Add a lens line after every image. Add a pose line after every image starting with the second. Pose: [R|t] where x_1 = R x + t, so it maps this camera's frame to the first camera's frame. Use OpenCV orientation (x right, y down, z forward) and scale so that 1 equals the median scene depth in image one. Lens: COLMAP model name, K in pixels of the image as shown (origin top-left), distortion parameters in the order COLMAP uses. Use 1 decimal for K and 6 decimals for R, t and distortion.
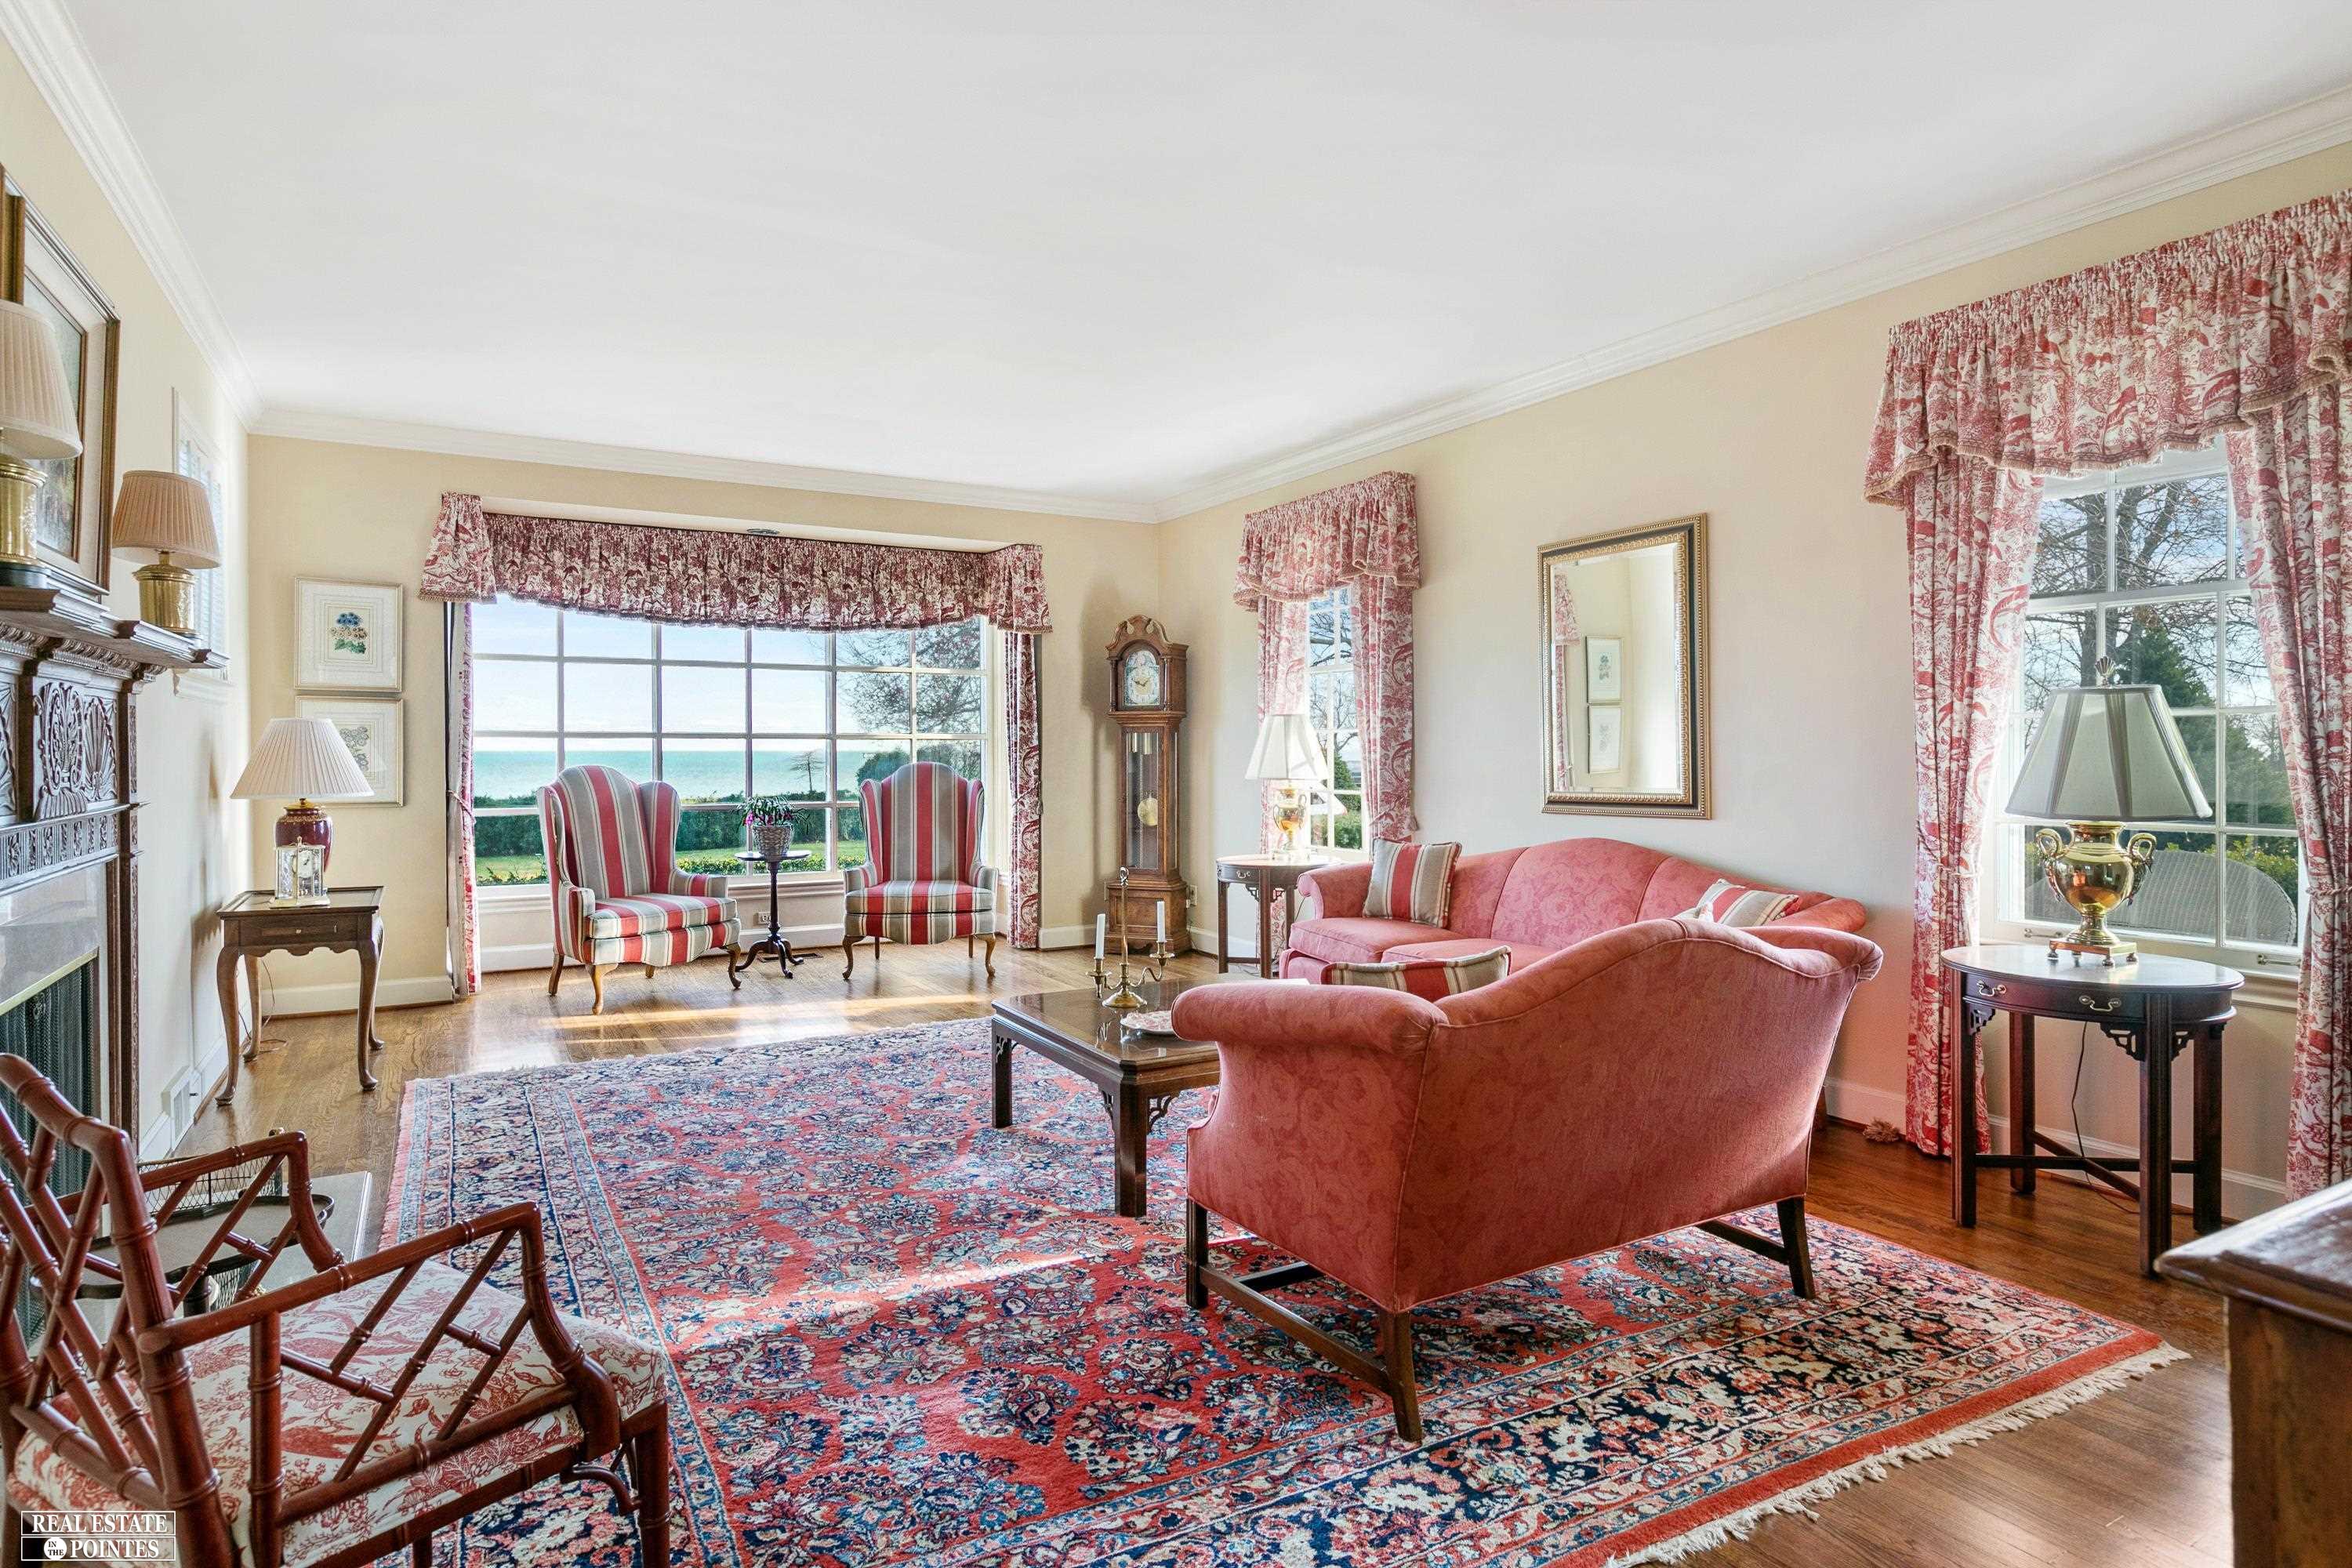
lens RADIAL K [[1320.9, 0, 1175.2], [0, 1320.9, 767.8], [0, 0, 1]] dist [0.000682, 0.000011]
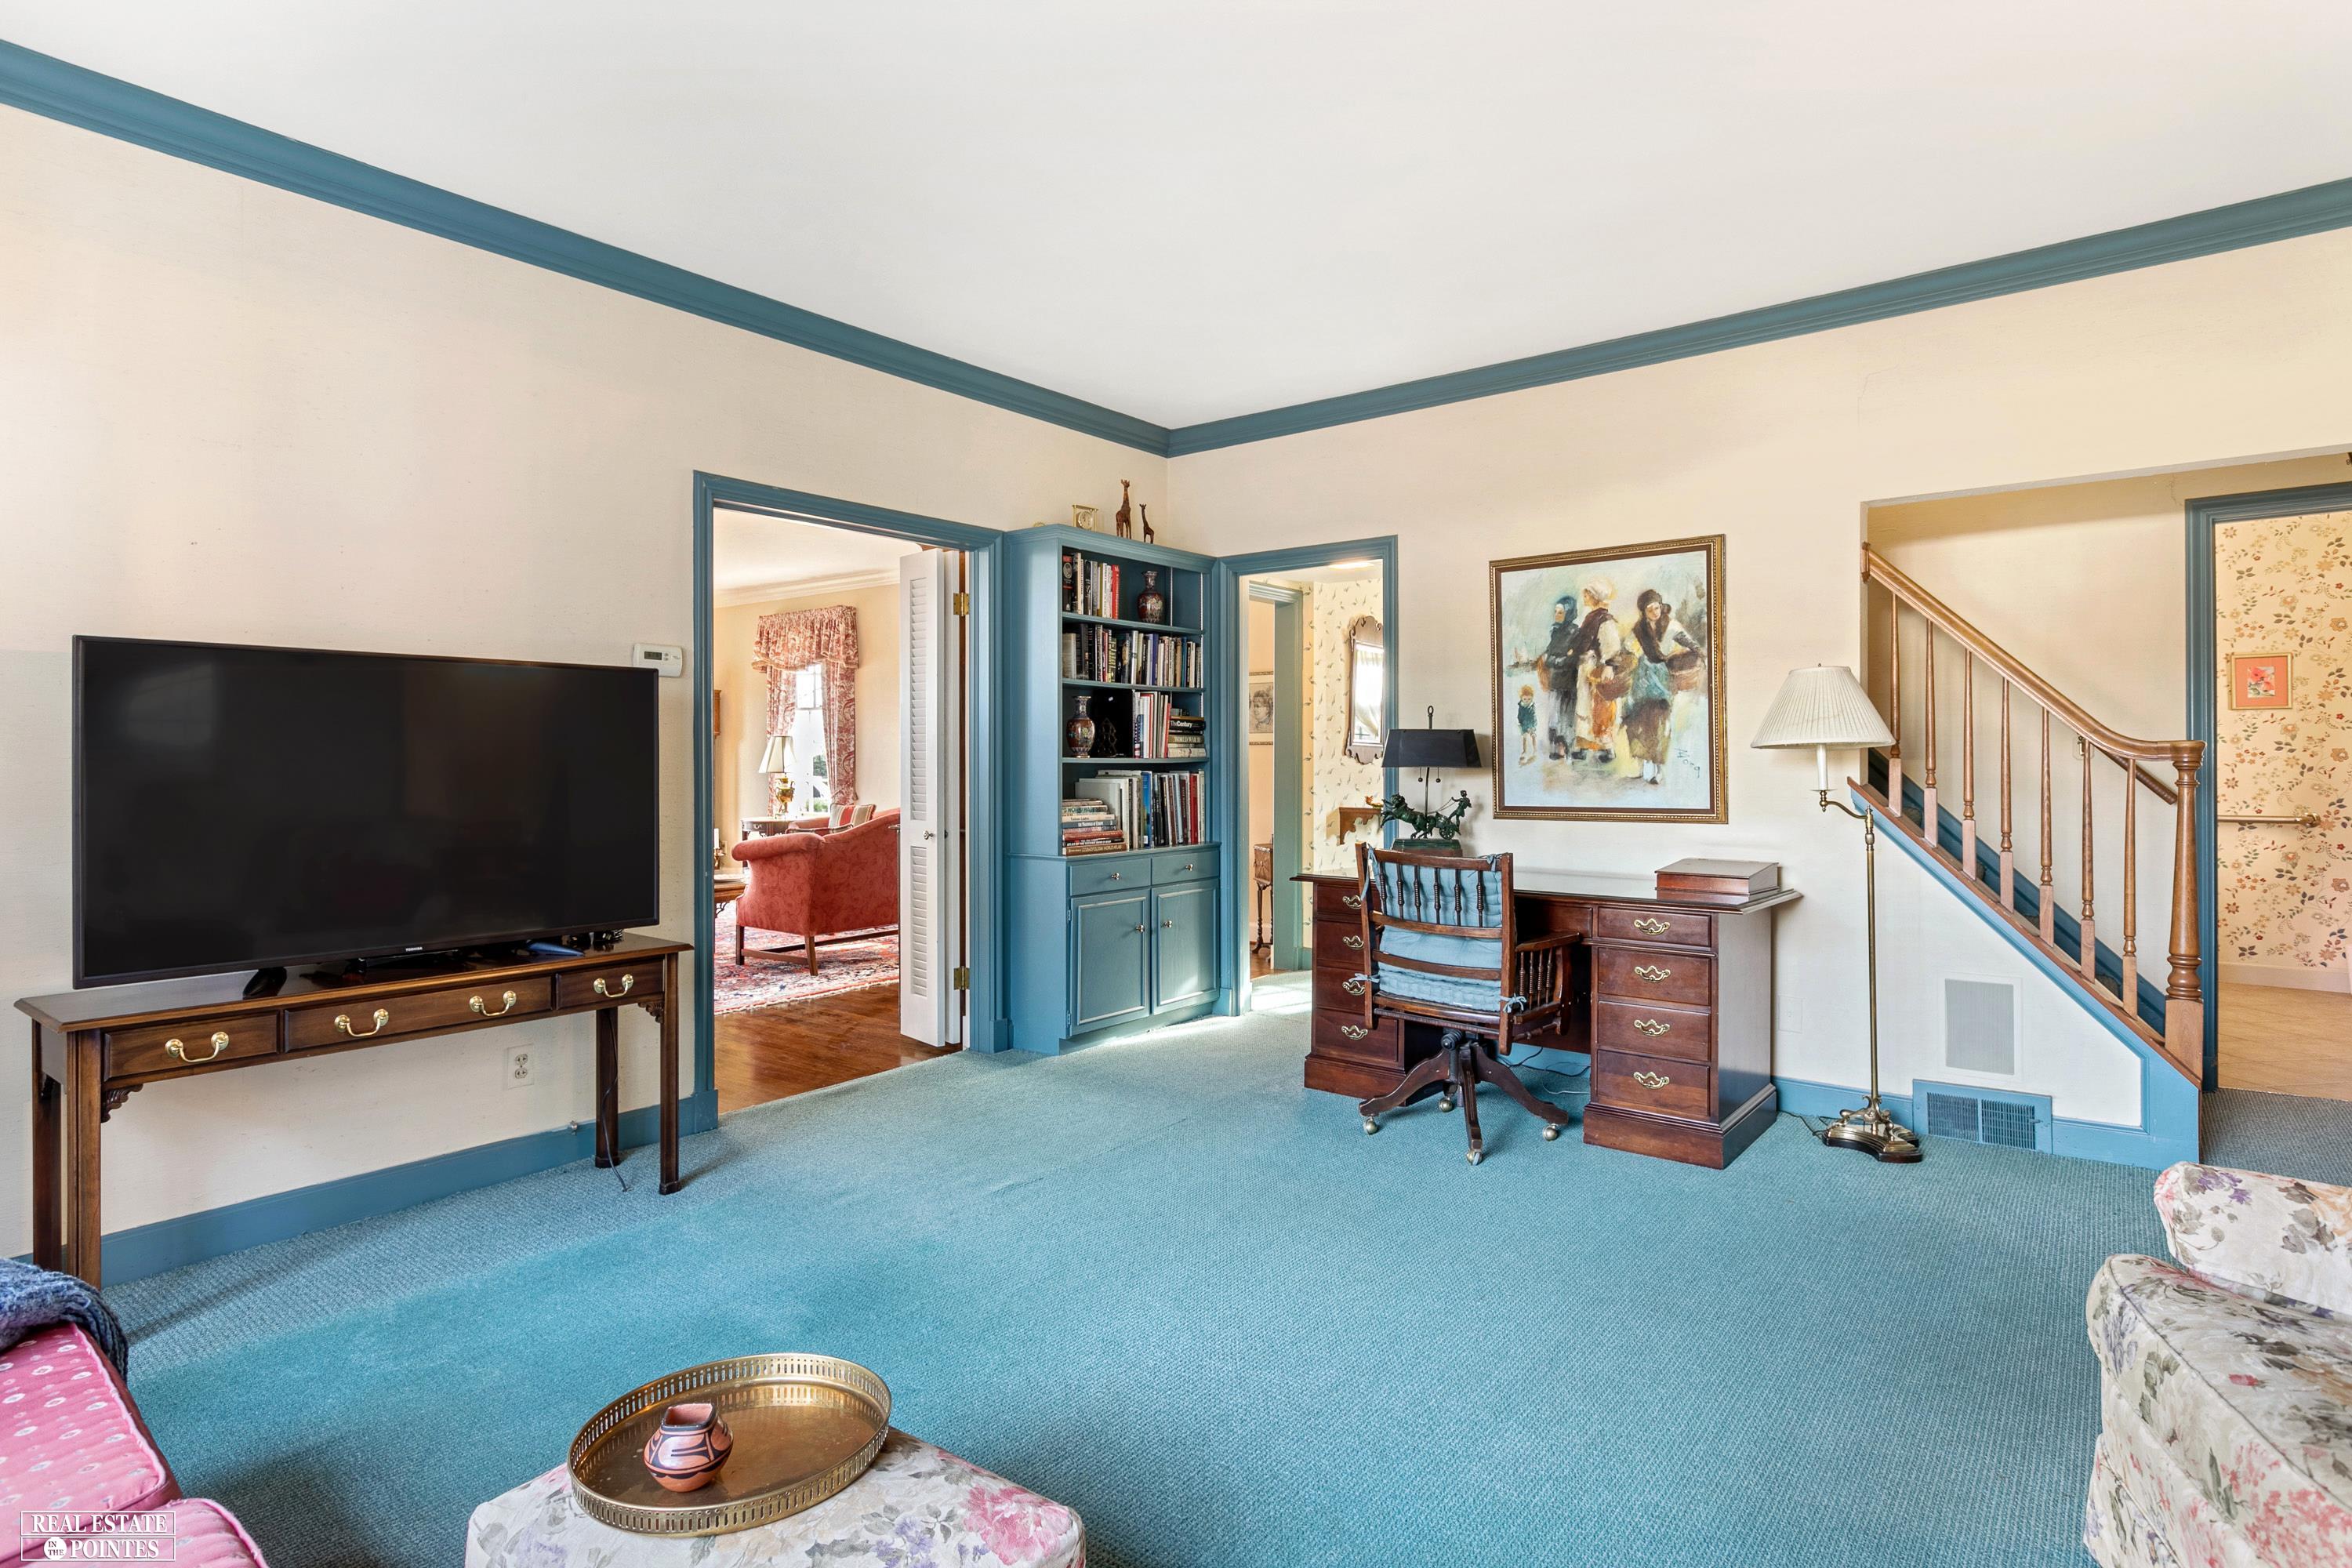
lens RADIAL K [[1182.3, 0, 1161.0], [0, 1182.3, 766.7], [0, 0, 1]] dist [-0.011372, -0.004229]
pose [[0.928101, 0.000052, 0.372328, -0.036435], [0.001942, 0.999986, -0.004980, 0.010024], [-0.372323, 0.005345, 0.928088, -0.679073]]
